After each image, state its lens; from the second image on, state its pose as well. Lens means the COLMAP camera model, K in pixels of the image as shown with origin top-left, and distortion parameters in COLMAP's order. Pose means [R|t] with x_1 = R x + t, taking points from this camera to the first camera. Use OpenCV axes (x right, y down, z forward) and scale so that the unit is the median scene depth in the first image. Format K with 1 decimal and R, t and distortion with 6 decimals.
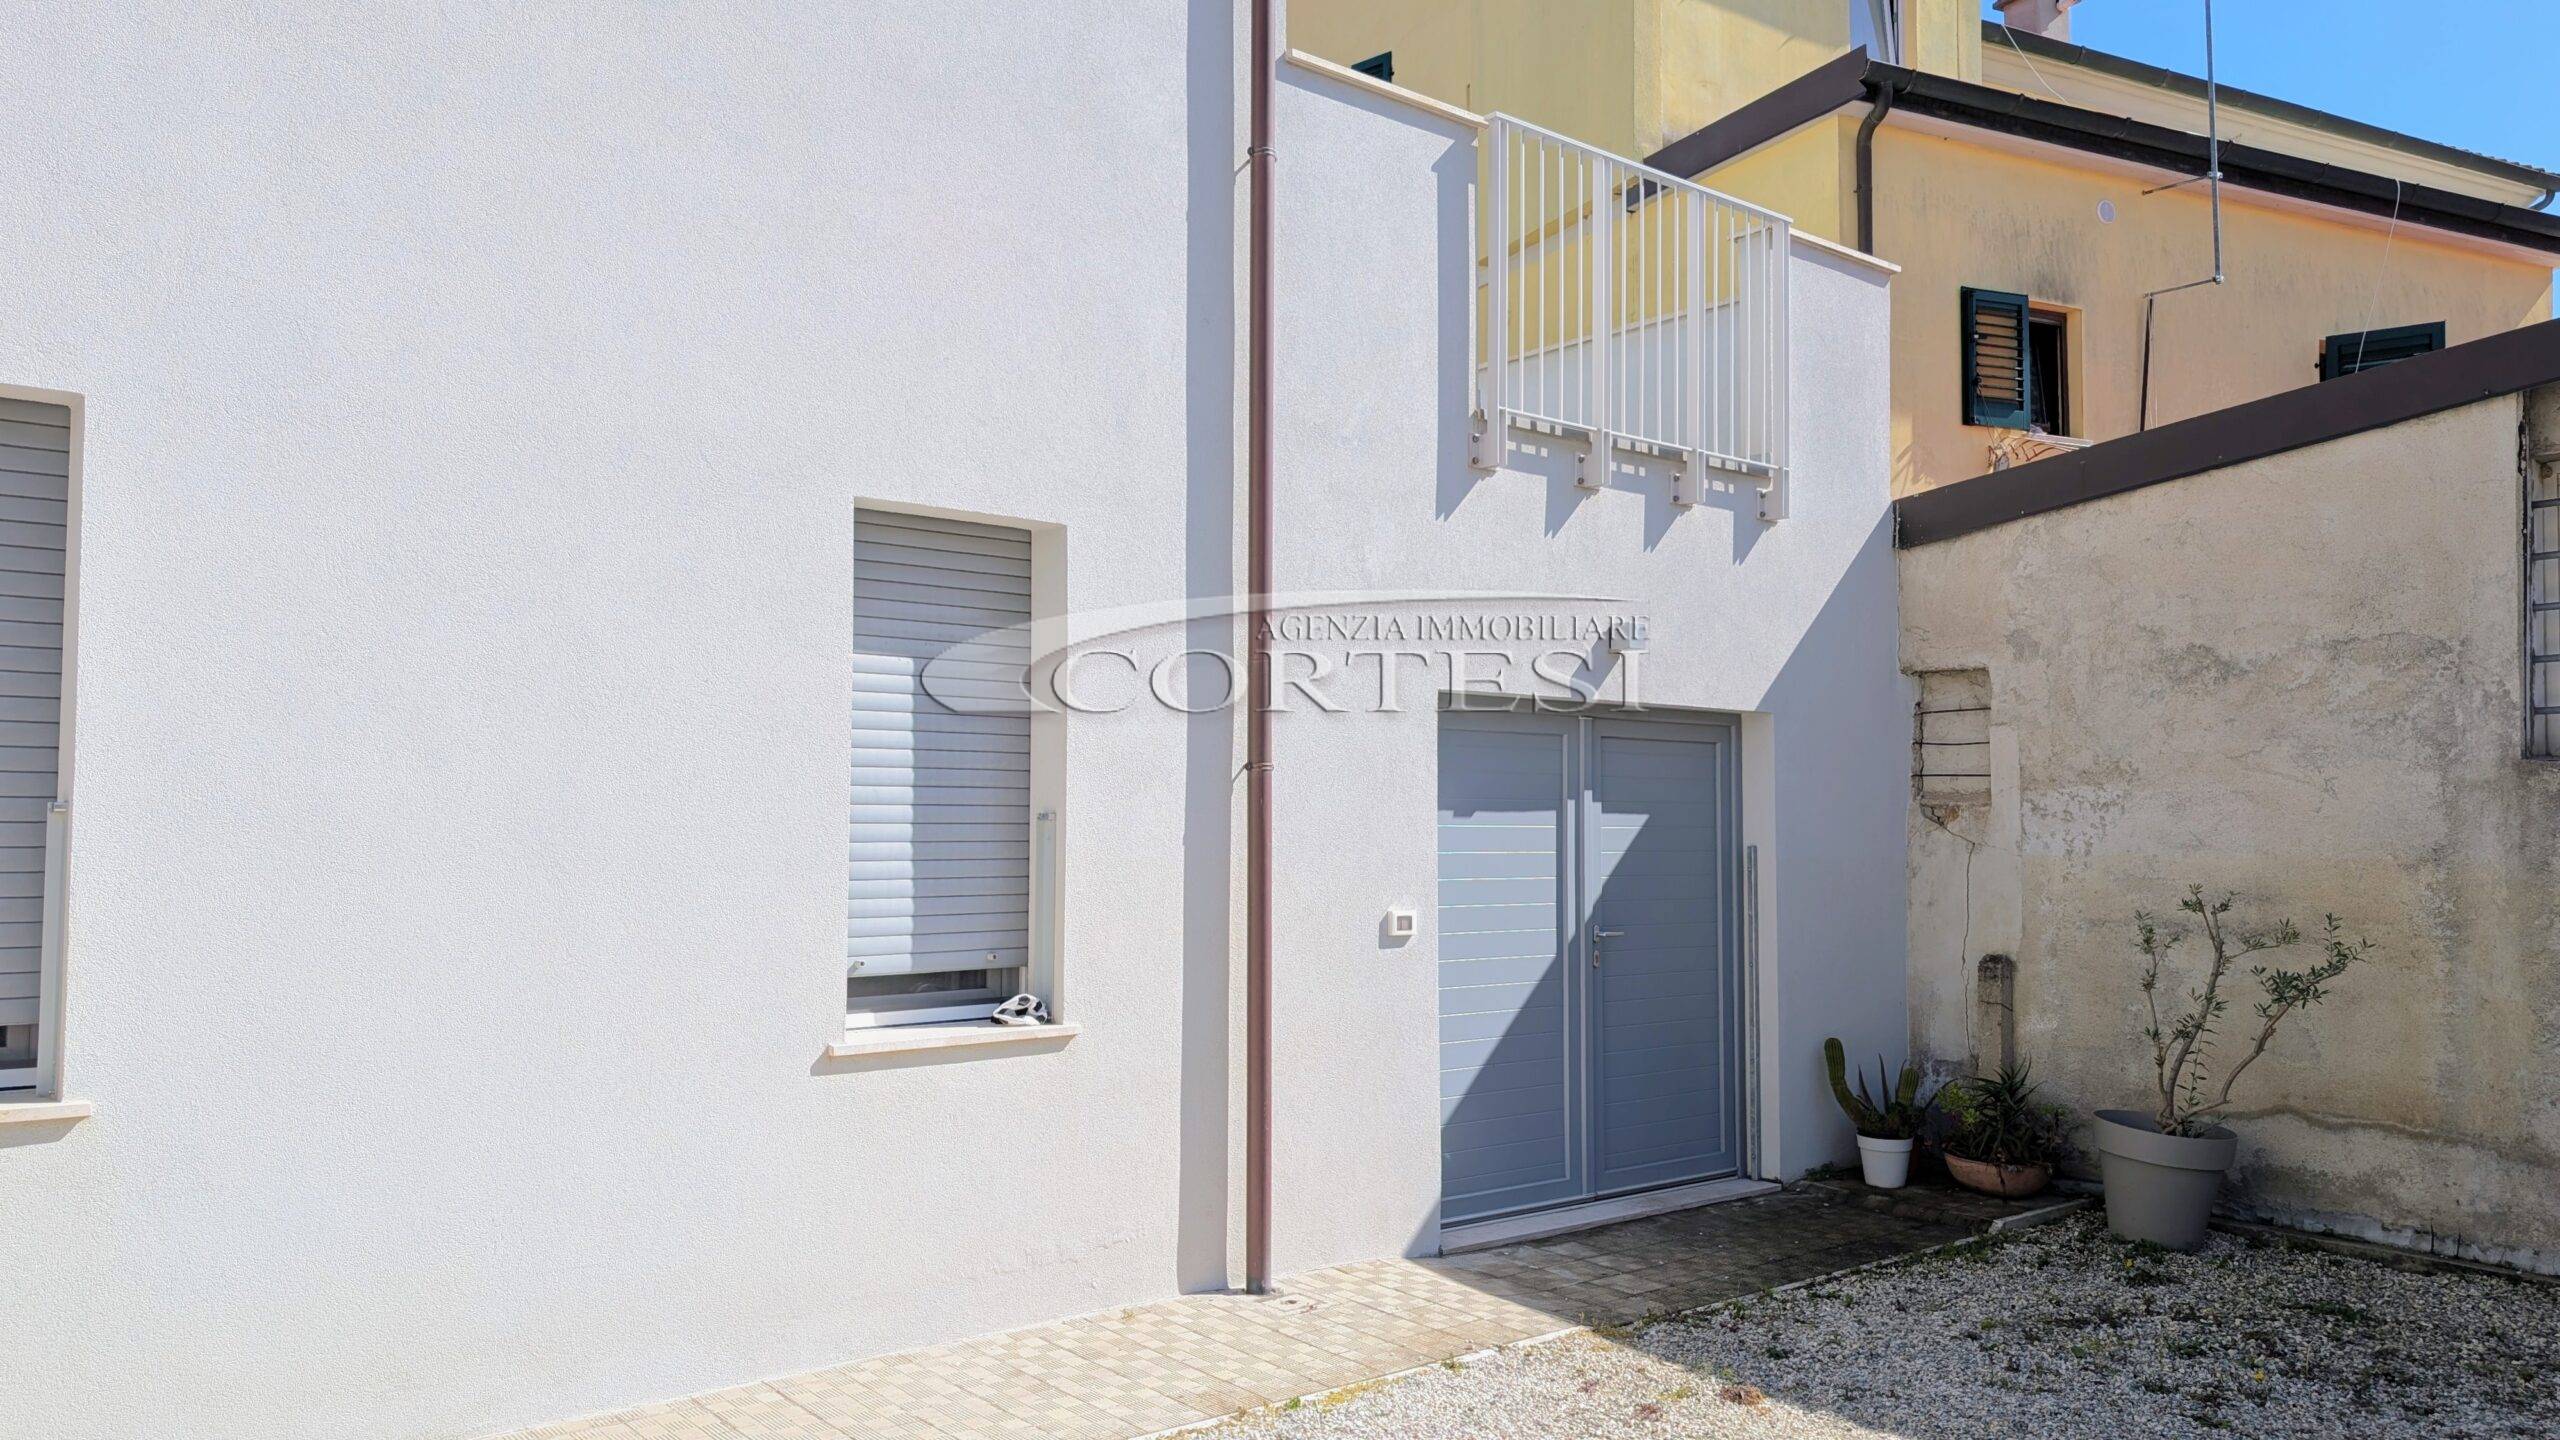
lens RADIAL K [[1976.7, 0, 1340.2], [0, 1976.7, 718.5], [0, 0, 1]] dist [0.045172, -0.084166]
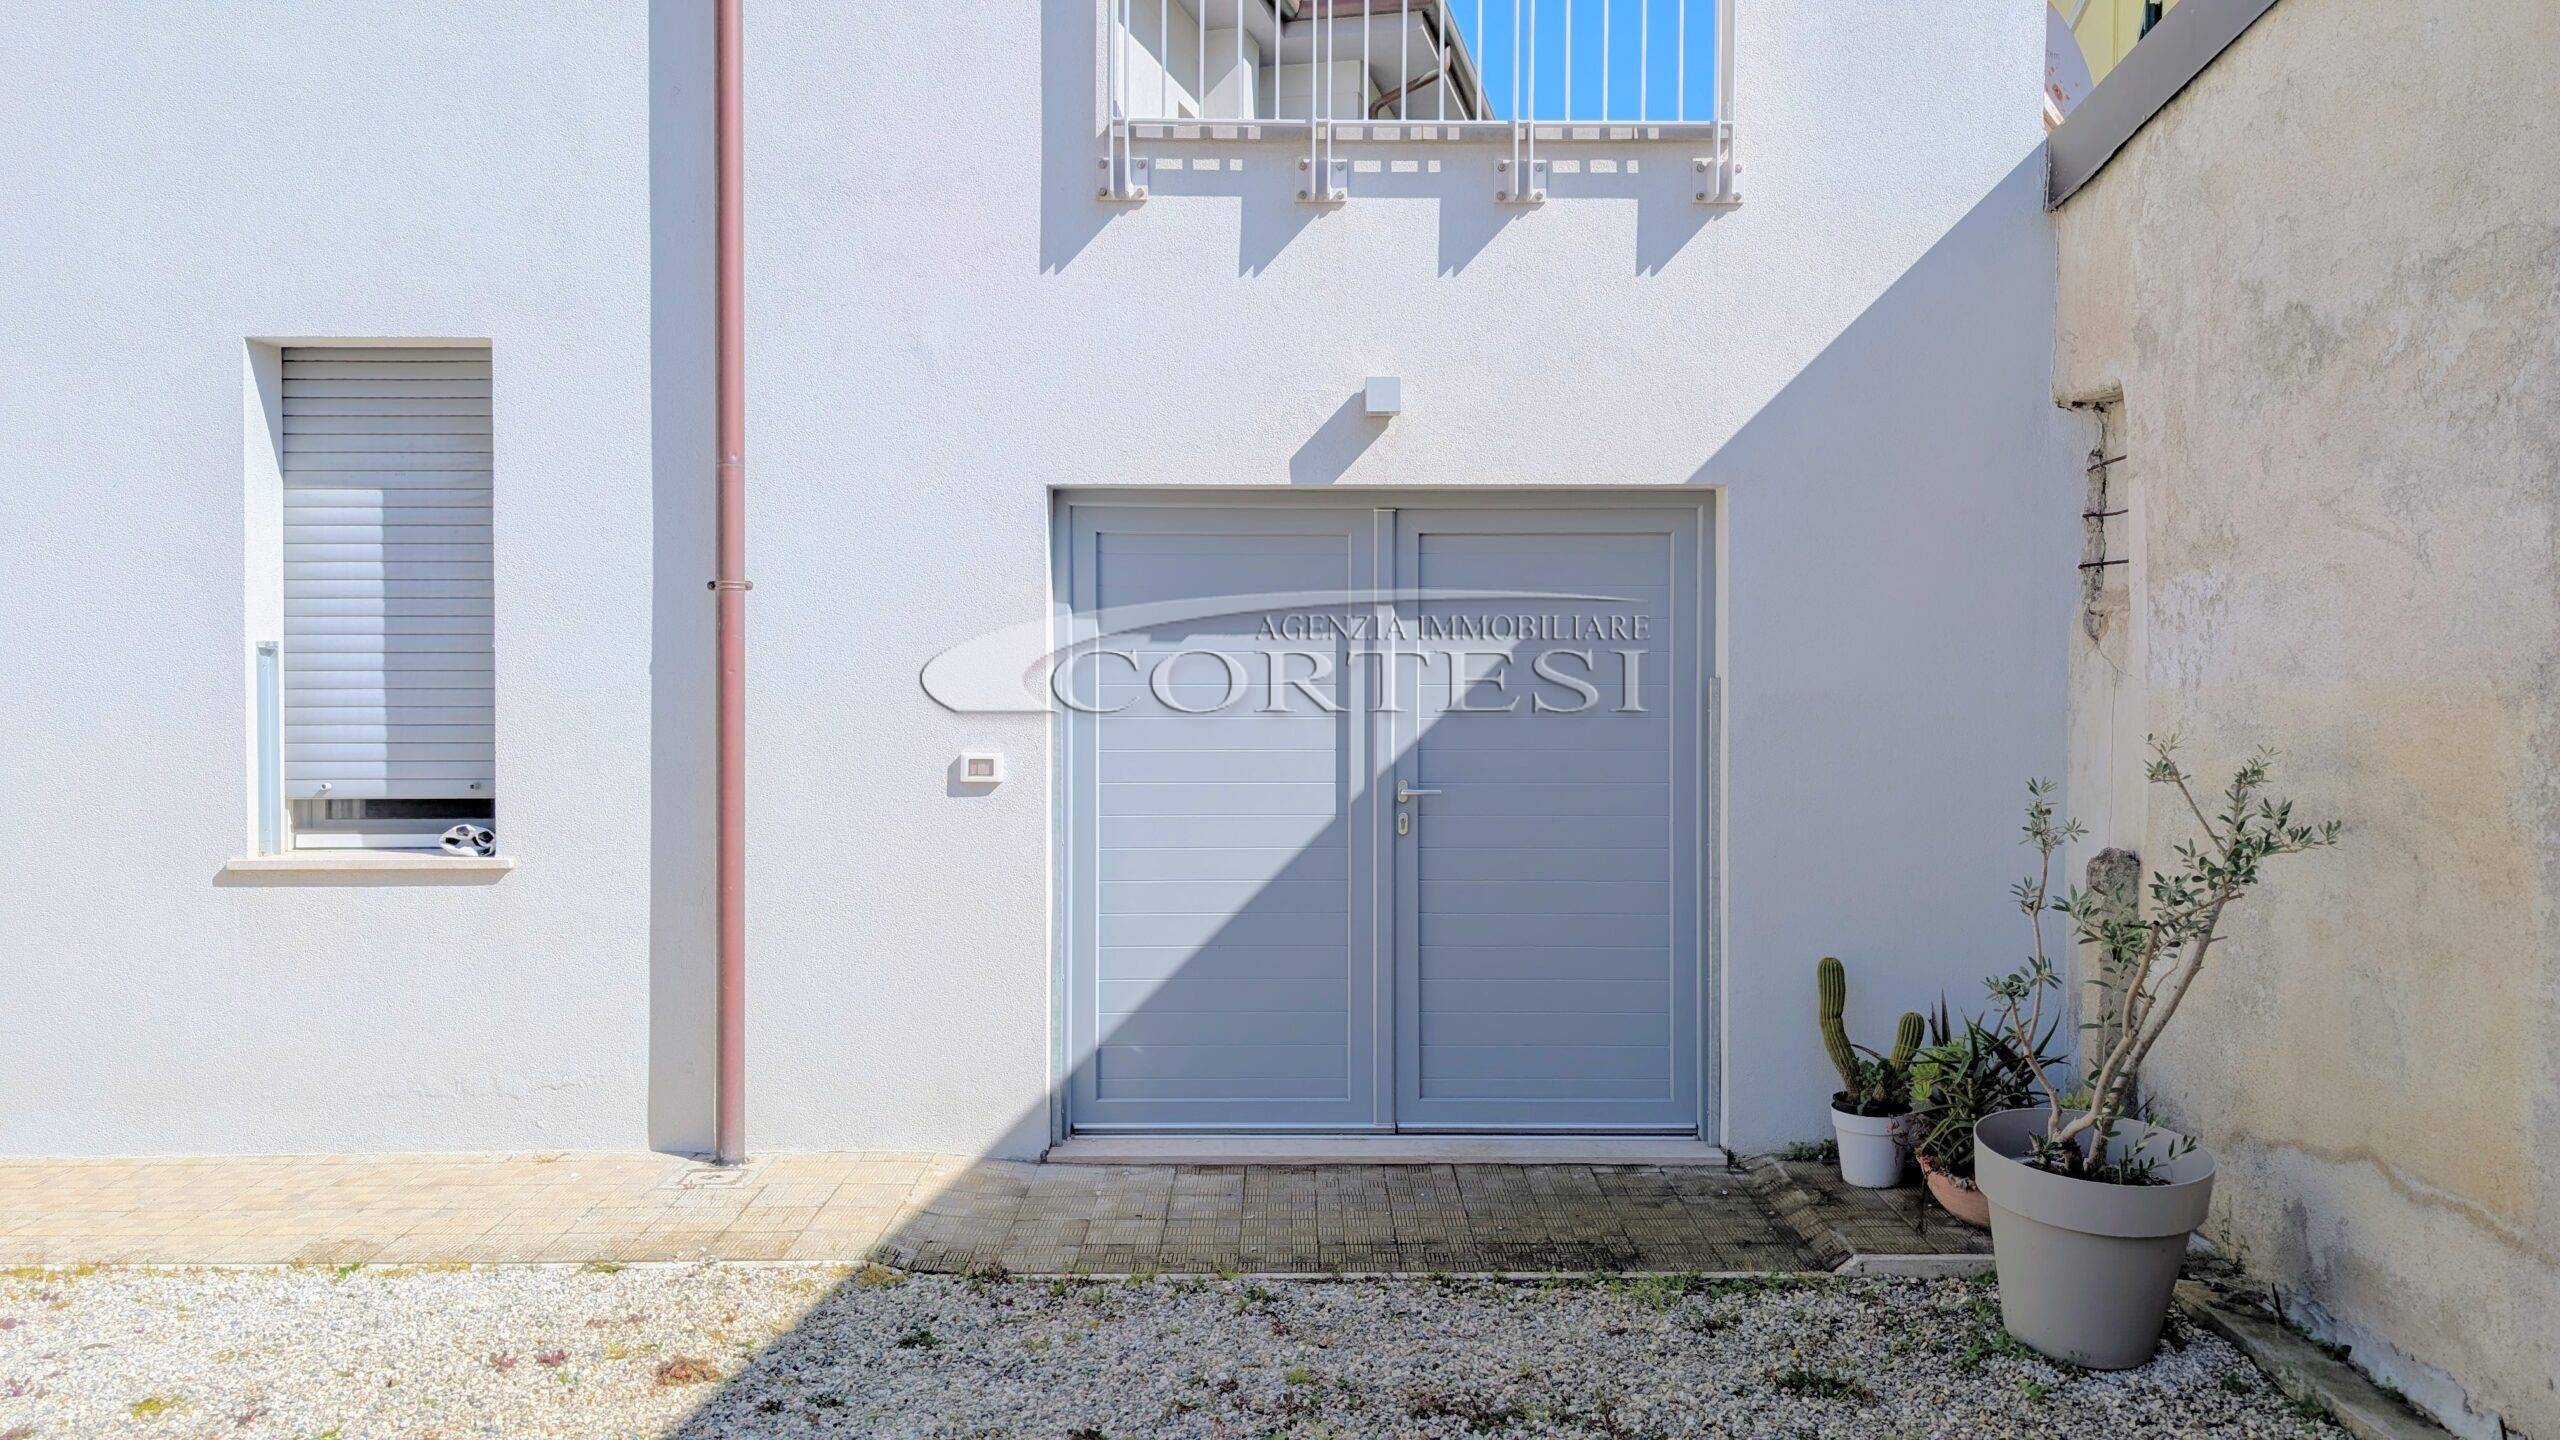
lens RADIAL K [[1976.7, 0, 1340.2], [0, 1976.7, 718.5], [0, 0, 1]] dist [0.045172, -0.084166]
pose [[0.746083, 0.005042, -0.665834, 0.634518], [0.040249, 0.997801, 0.052656, 0.040191], [0.664635, -0.066085, 0.744240, 0.429444]]
